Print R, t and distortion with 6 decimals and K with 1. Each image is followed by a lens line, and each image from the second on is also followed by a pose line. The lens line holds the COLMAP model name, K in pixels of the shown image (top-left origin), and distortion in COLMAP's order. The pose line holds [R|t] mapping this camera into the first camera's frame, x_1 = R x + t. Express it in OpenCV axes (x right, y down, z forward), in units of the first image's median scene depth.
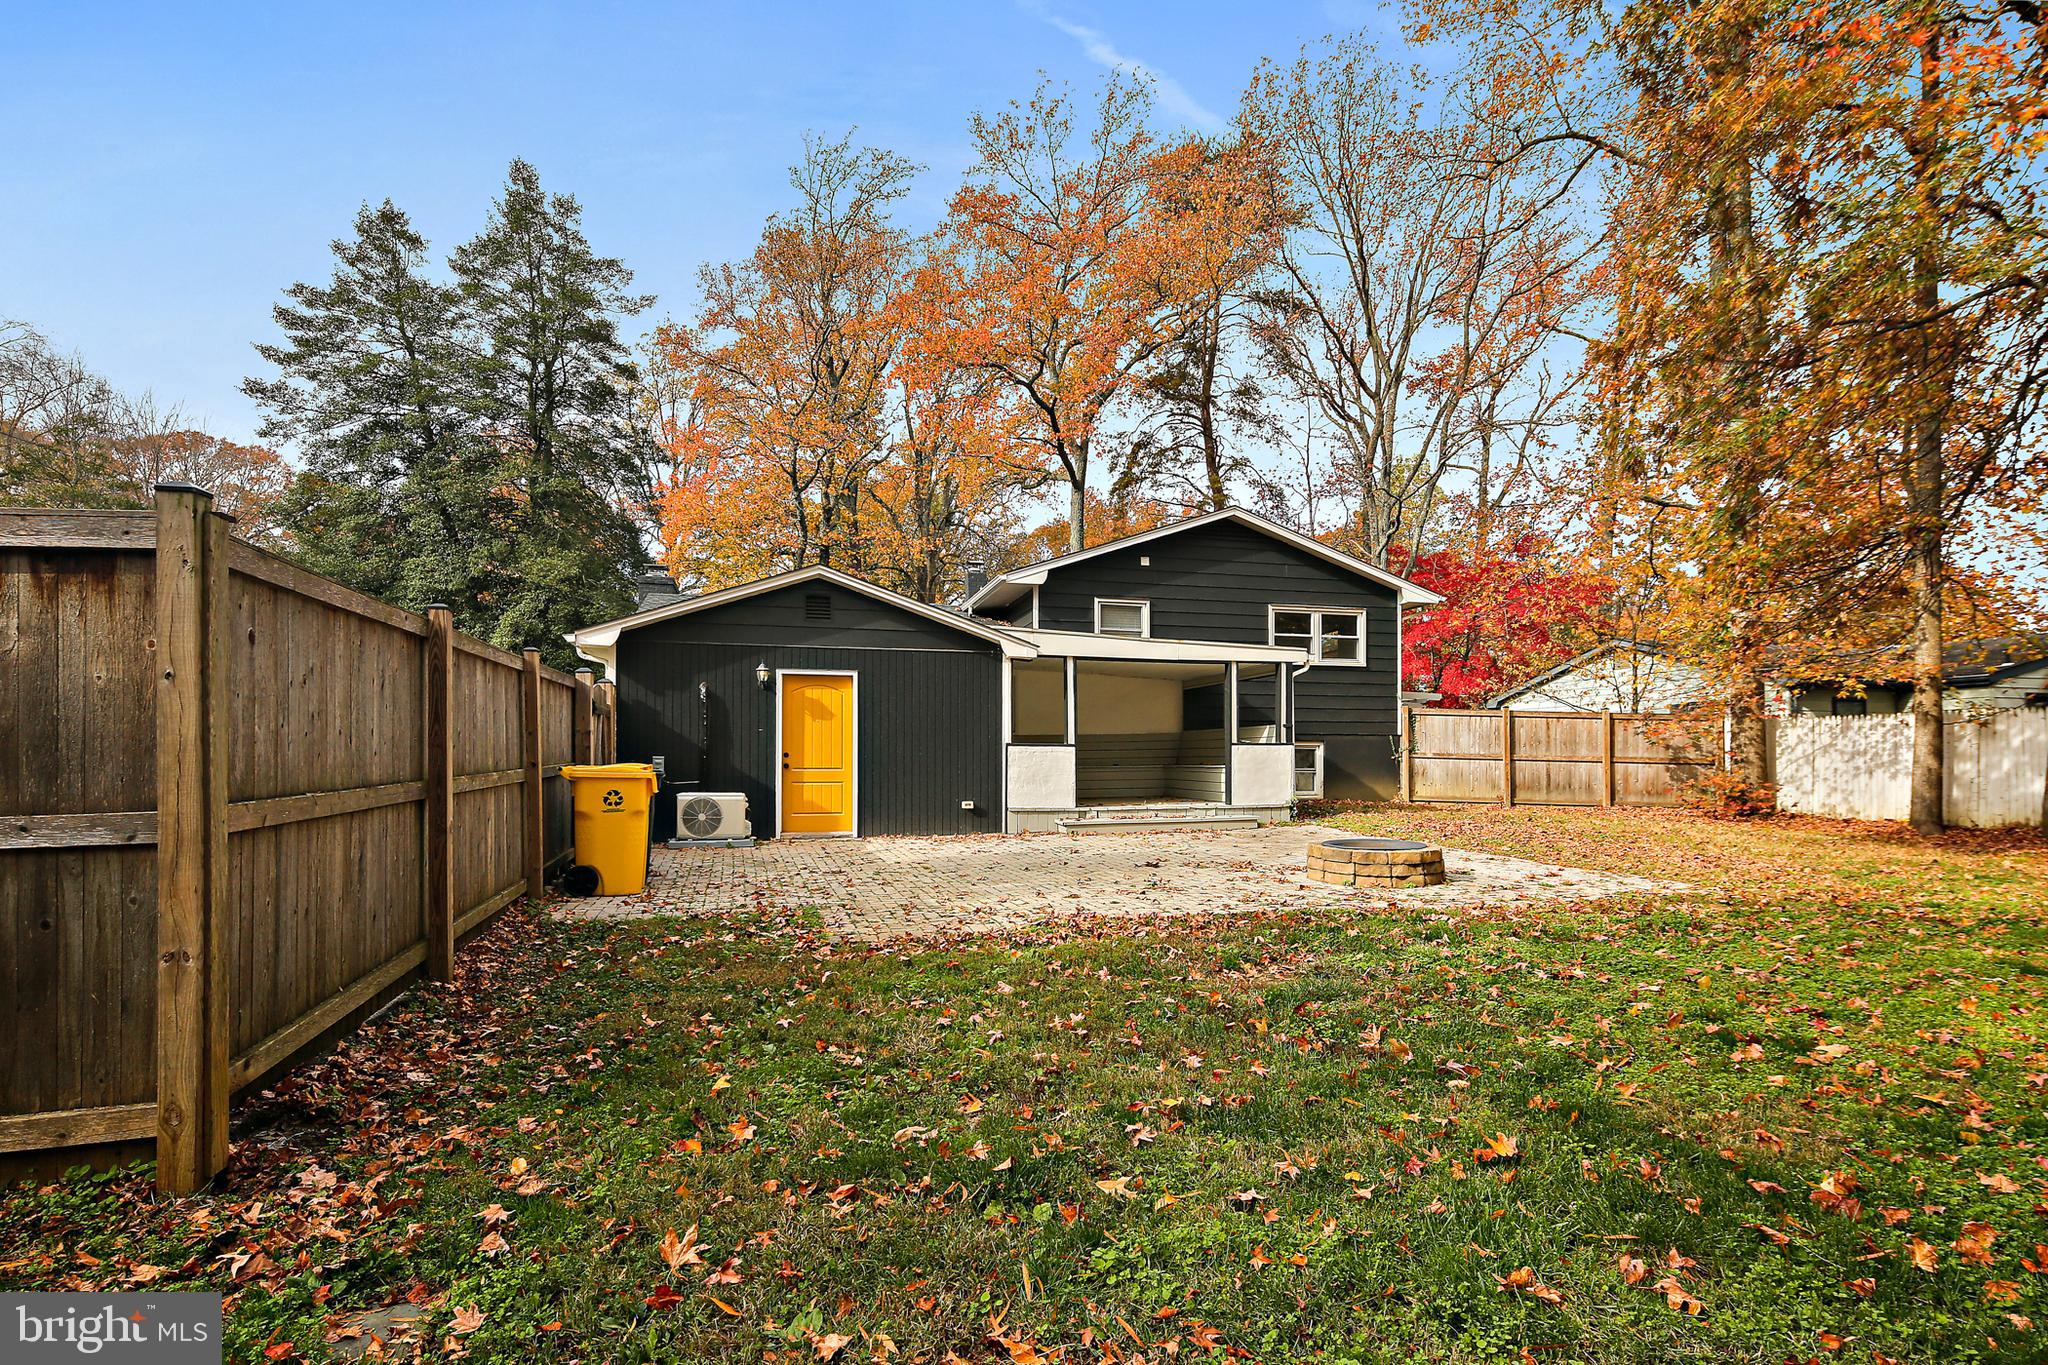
lens RADIAL K [[1003.9, 0, 1025.0], [0, 1003.9, 745.5], [0, 0, 1]] dist [0.003396, 0.000232]
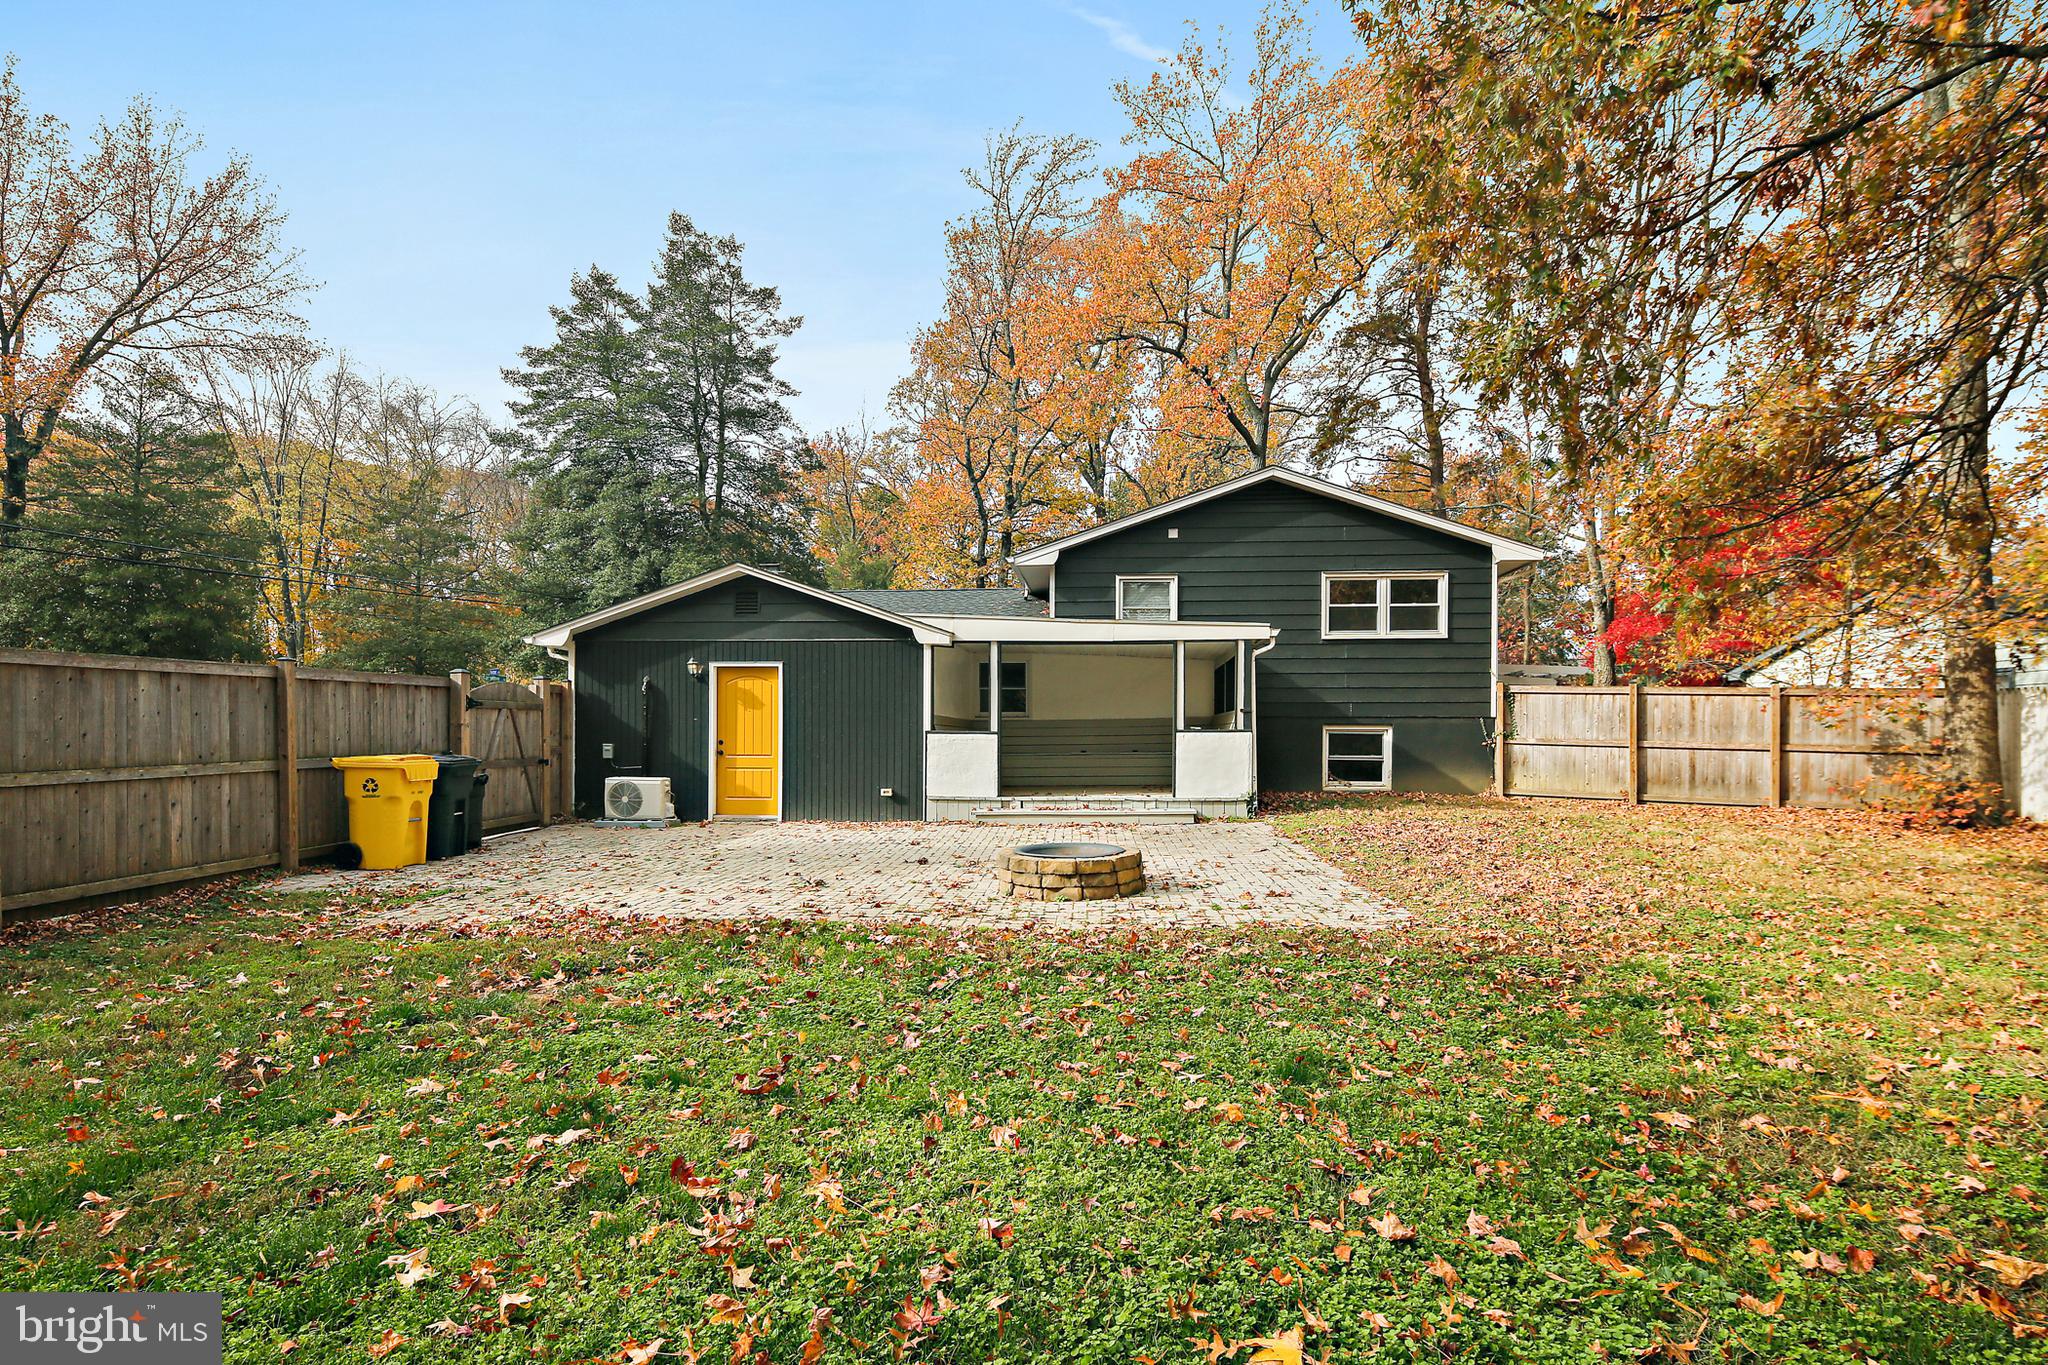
lens RADIAL K [[1000.4, 0, 1021.8], [0, 1000.4, 732.6], [0, 0, 1]] dist [0.001641, -0.000106]
pose [[0.943901, 0.000285, -0.330228, 0.366893], [0.003034, 0.999950, 0.009533, -0.009101], [0.330214, -0.010000, 0.943853, 0.088817]]
